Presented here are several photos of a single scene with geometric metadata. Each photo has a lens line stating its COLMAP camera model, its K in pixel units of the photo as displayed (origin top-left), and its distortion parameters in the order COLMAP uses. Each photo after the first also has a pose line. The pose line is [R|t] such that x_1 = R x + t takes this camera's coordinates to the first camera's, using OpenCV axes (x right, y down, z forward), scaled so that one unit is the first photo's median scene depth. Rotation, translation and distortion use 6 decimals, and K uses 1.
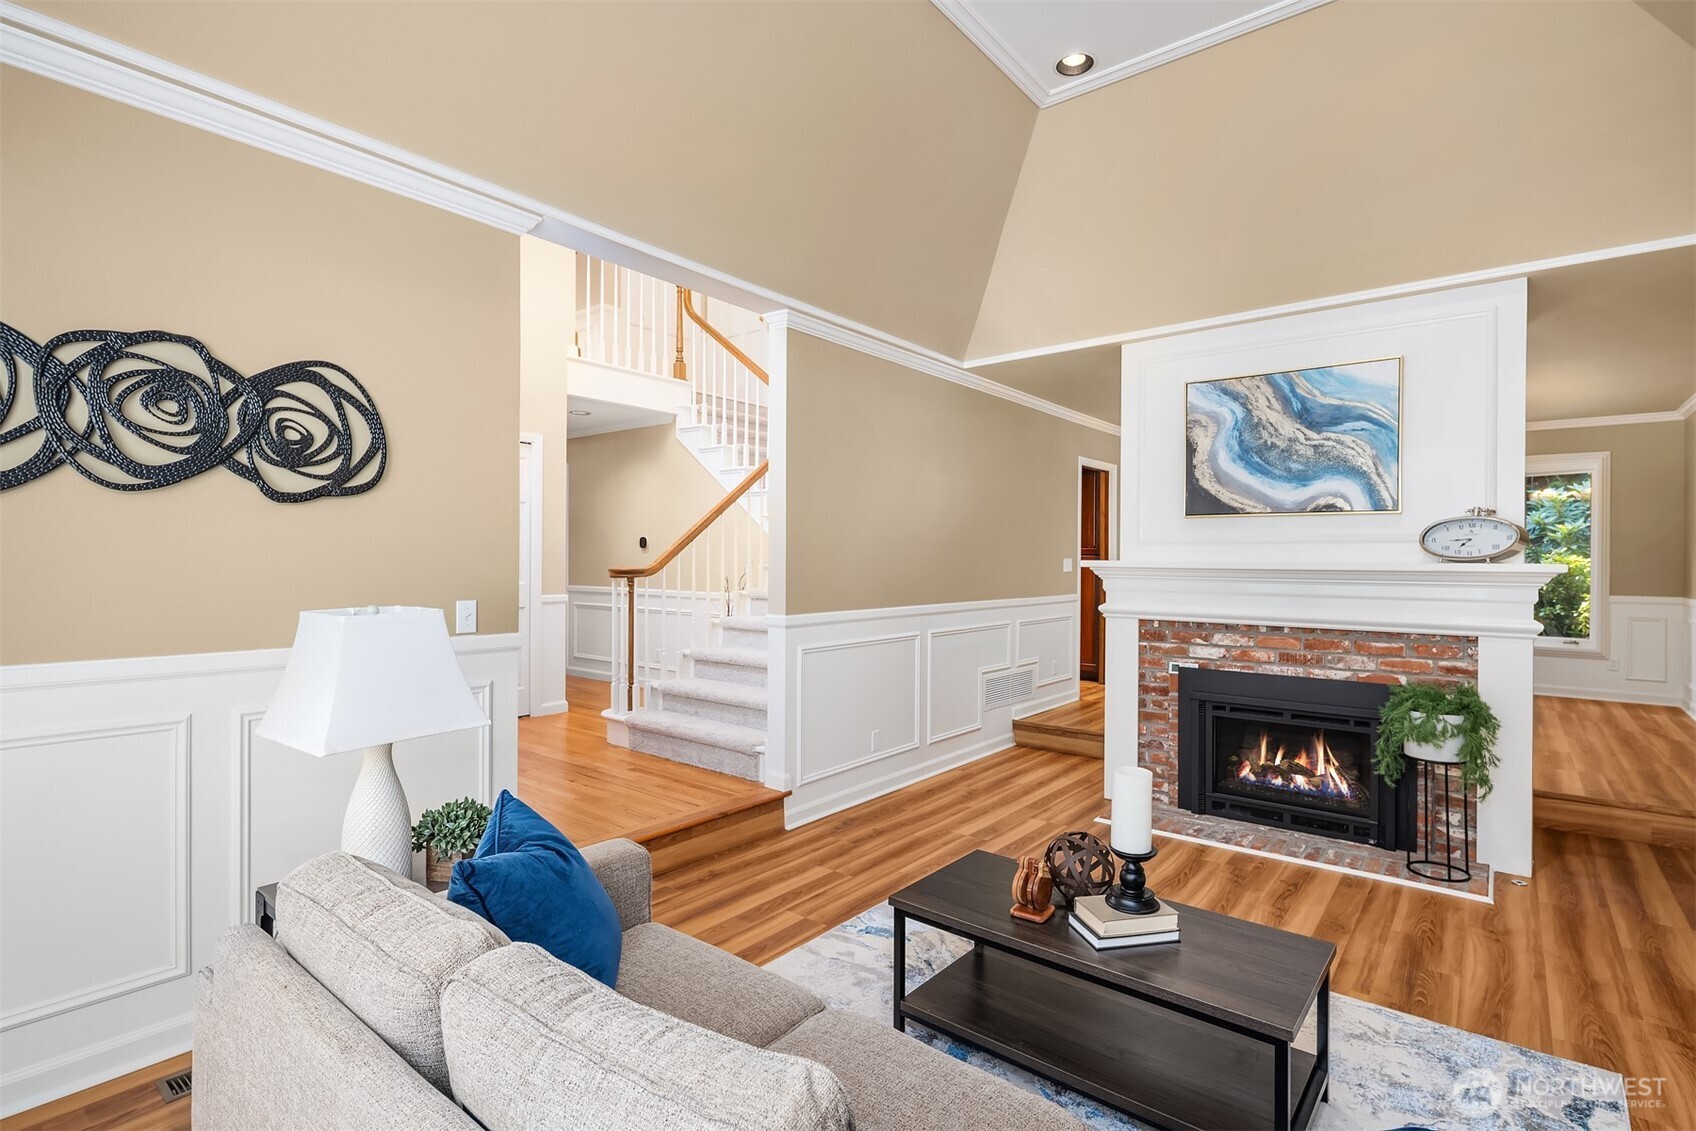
lens RADIAL K [[807.6, 0, 848.0], [0, 807.6, 565.5], [0, 0, 1]] dist [0.000674, -0.000273]
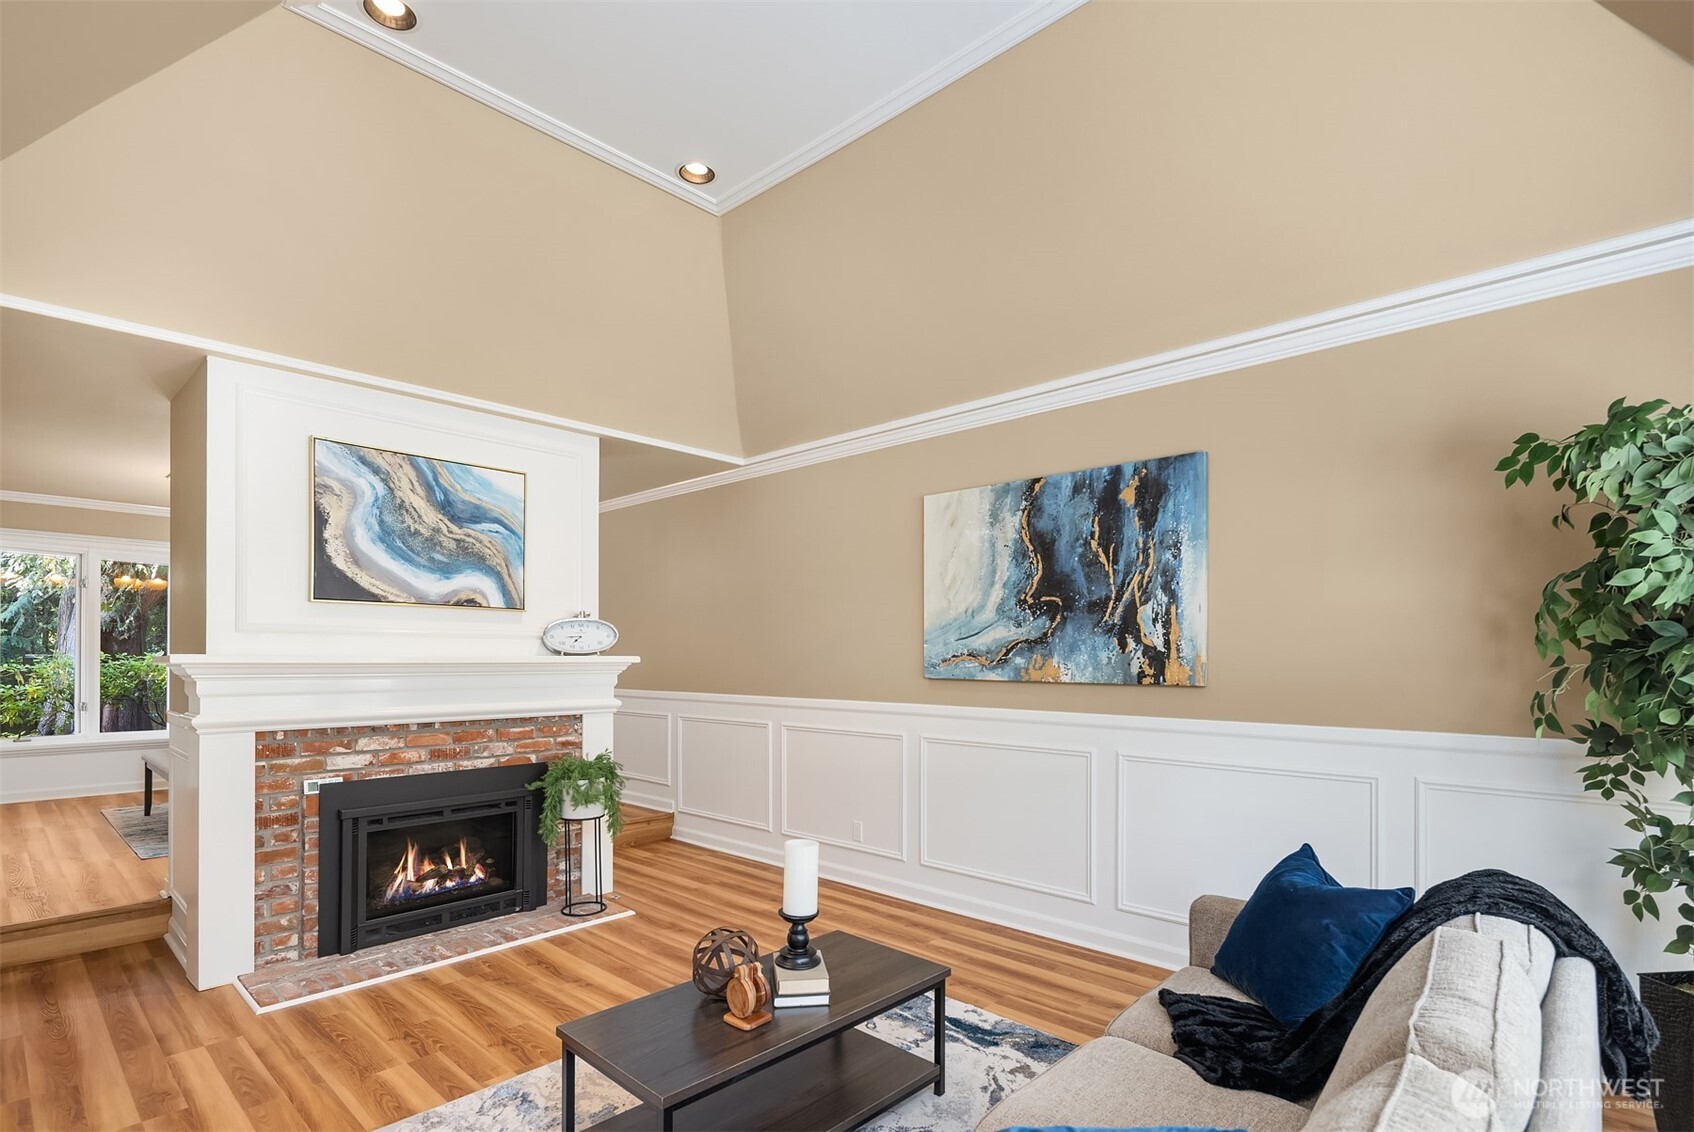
lens RADIAL K [[825.7, 0, 845.6], [0, 825.7, 656.8], [0, 0, 1]] dist [0.001503, -0.000421]
pose [[0.078469, -0.006361, 0.996896, -0.403174], [0.005847, 0.999965, 0.005921, -0.005534], [-0.996899, 0.005364, 0.078504, 0.428994]]
